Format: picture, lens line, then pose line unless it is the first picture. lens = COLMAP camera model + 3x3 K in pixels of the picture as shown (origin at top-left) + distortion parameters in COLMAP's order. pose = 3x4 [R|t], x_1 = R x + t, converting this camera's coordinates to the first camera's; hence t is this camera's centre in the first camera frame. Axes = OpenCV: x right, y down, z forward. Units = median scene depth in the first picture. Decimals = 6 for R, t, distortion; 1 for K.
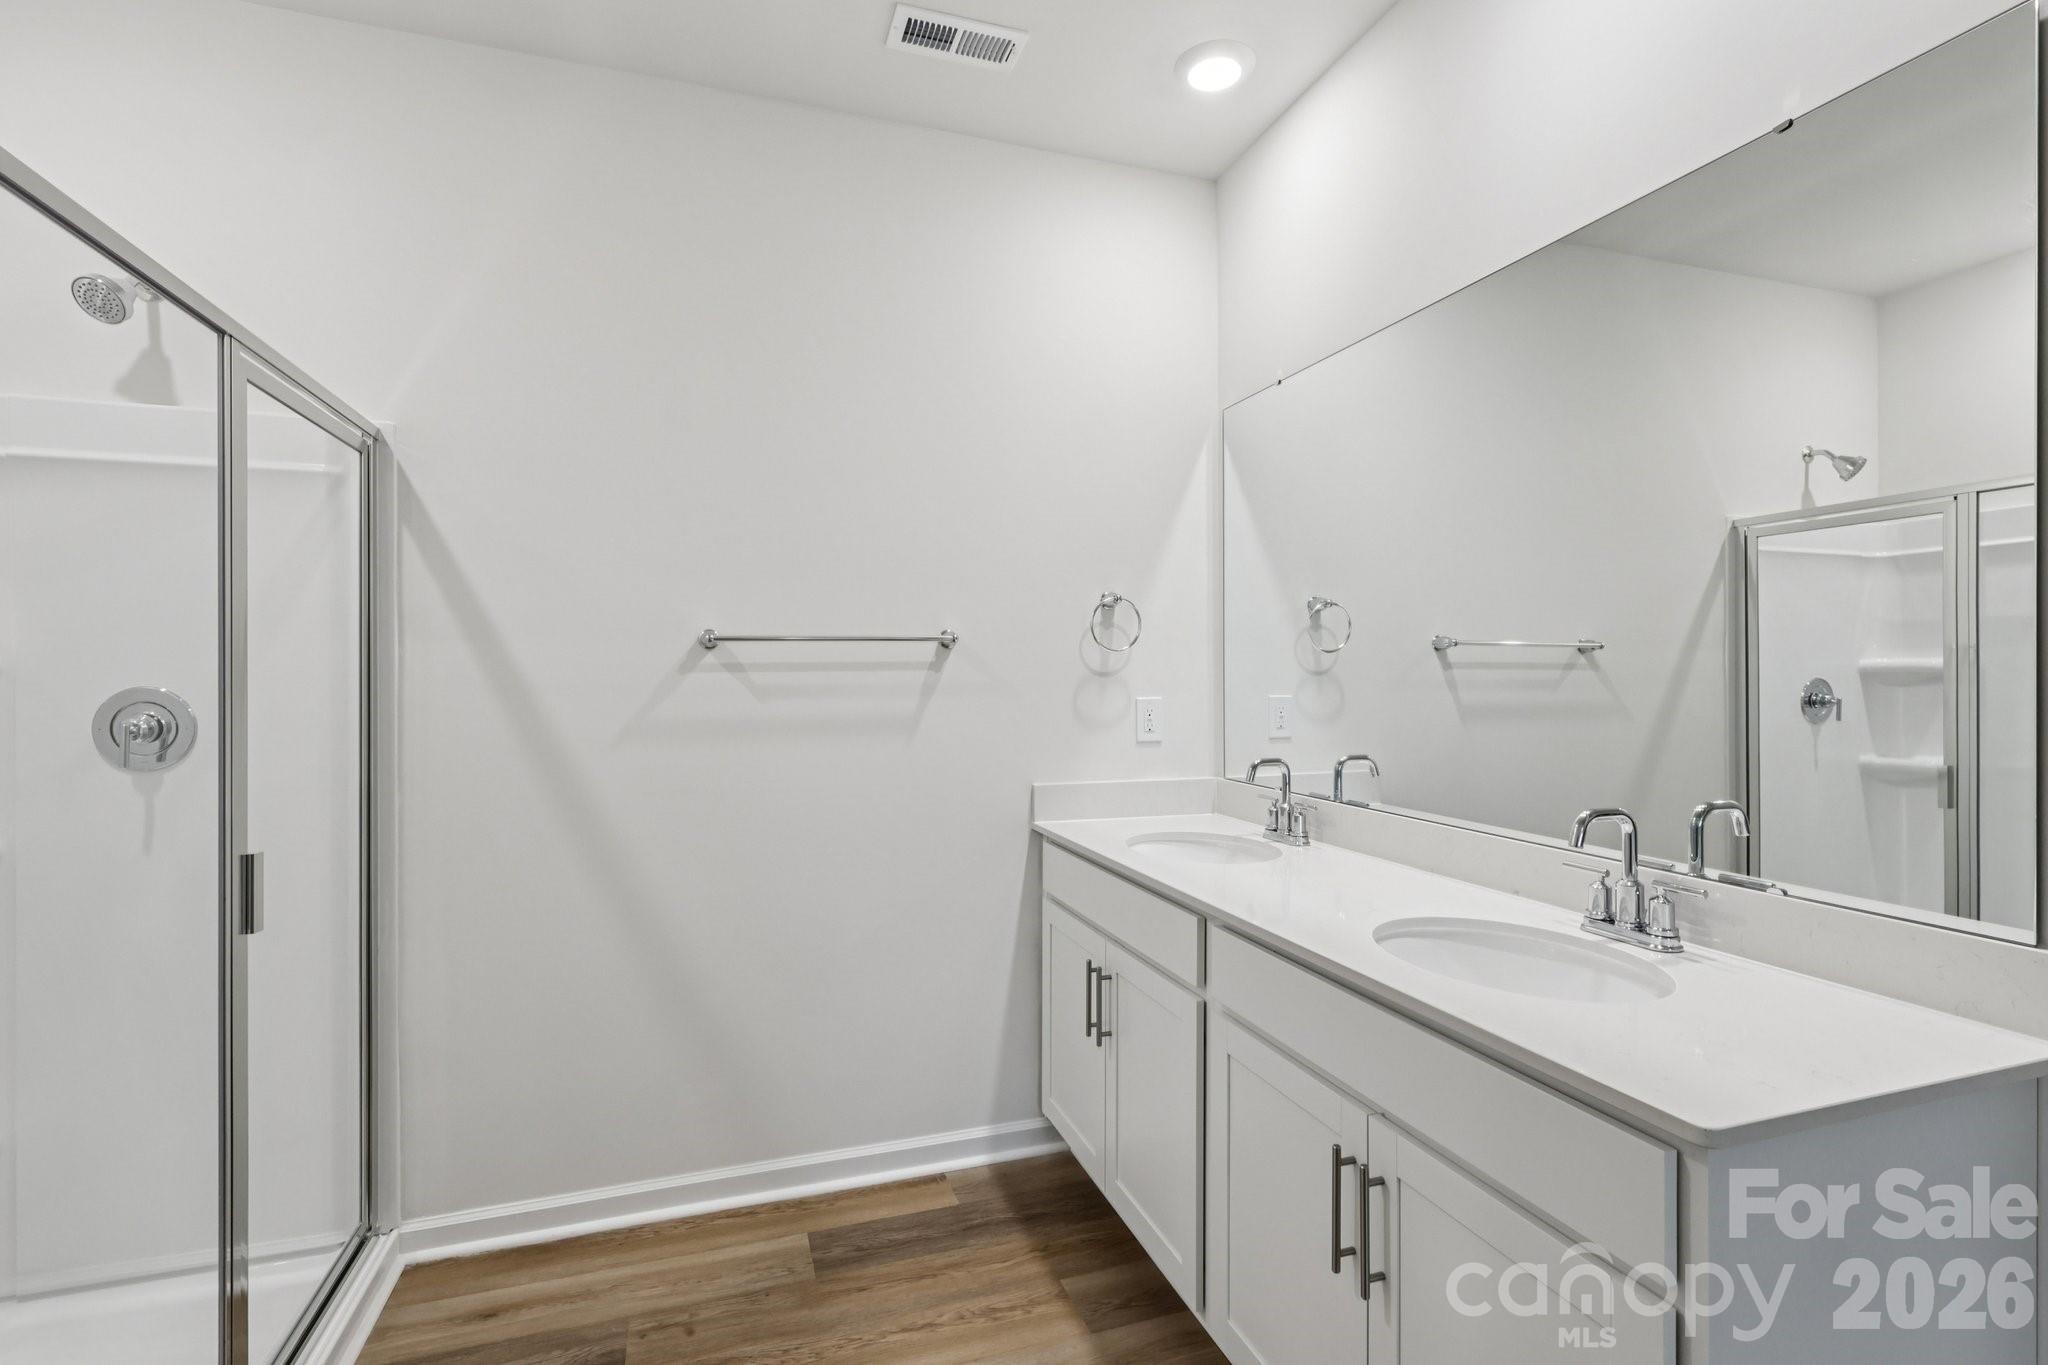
lens RADIAL K [[956.6, 0, 1015.6], [0, 956.6, 673.3], [0, 0, 1]] dist [0.008462, -0.000705]
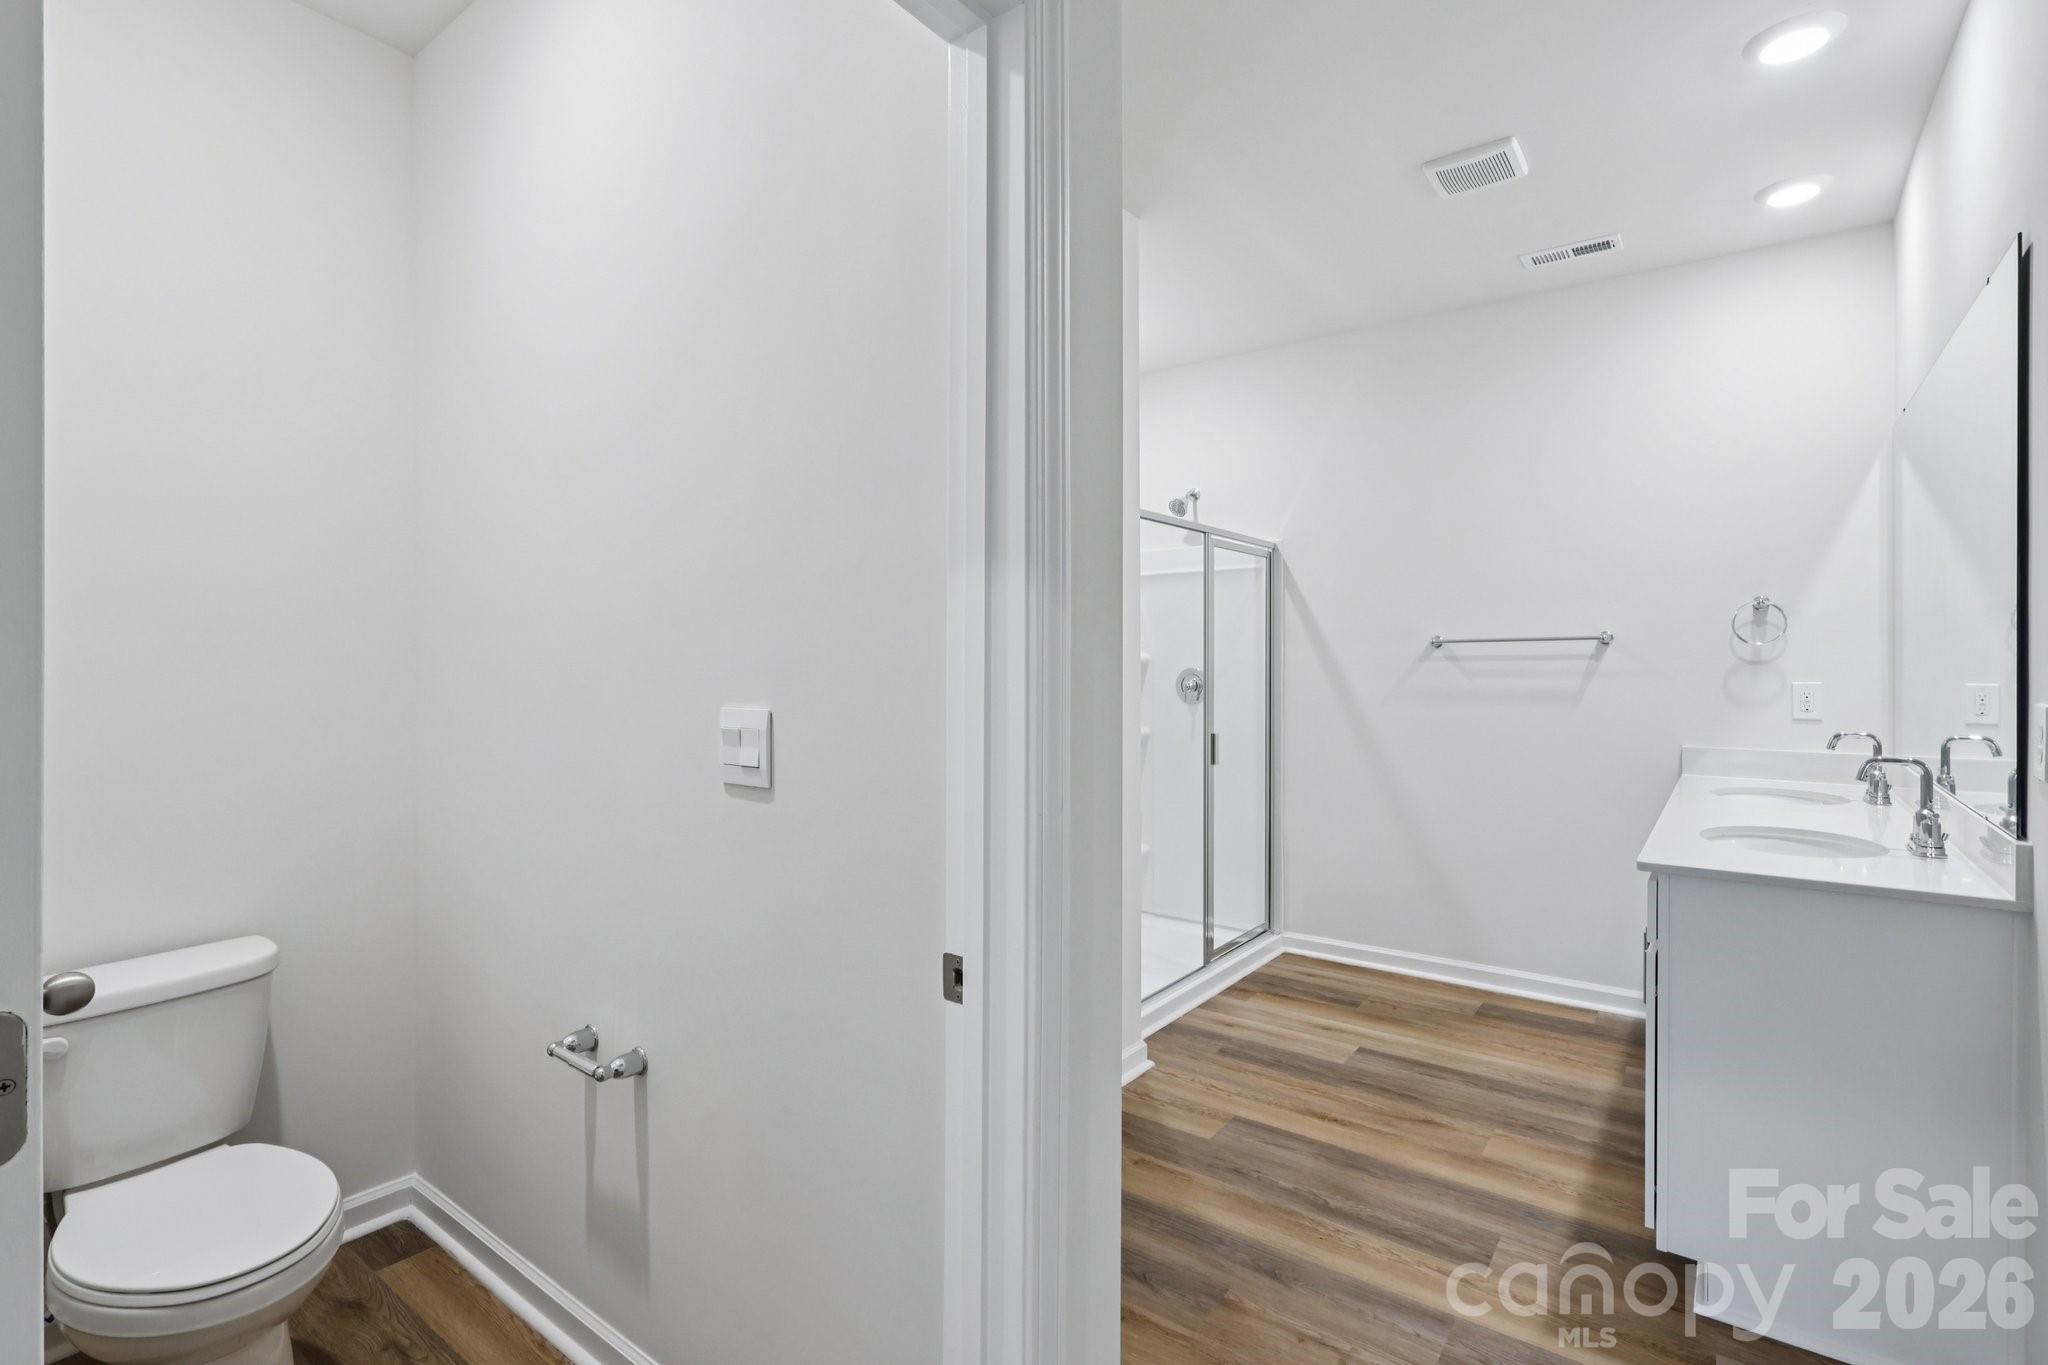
lens RADIAL K [[956.6, 0, 1022.5], [0, 956.6, 673.9], [0, 0, 1]] dist [0.008462, -0.000705]
pose [[0.568659, 0.009867, -0.822514, 0.697602], [-0.002944, 0.999946, 0.009960, 0.006738], [0.822568, -0.003242, 0.568658, -0.595474]]
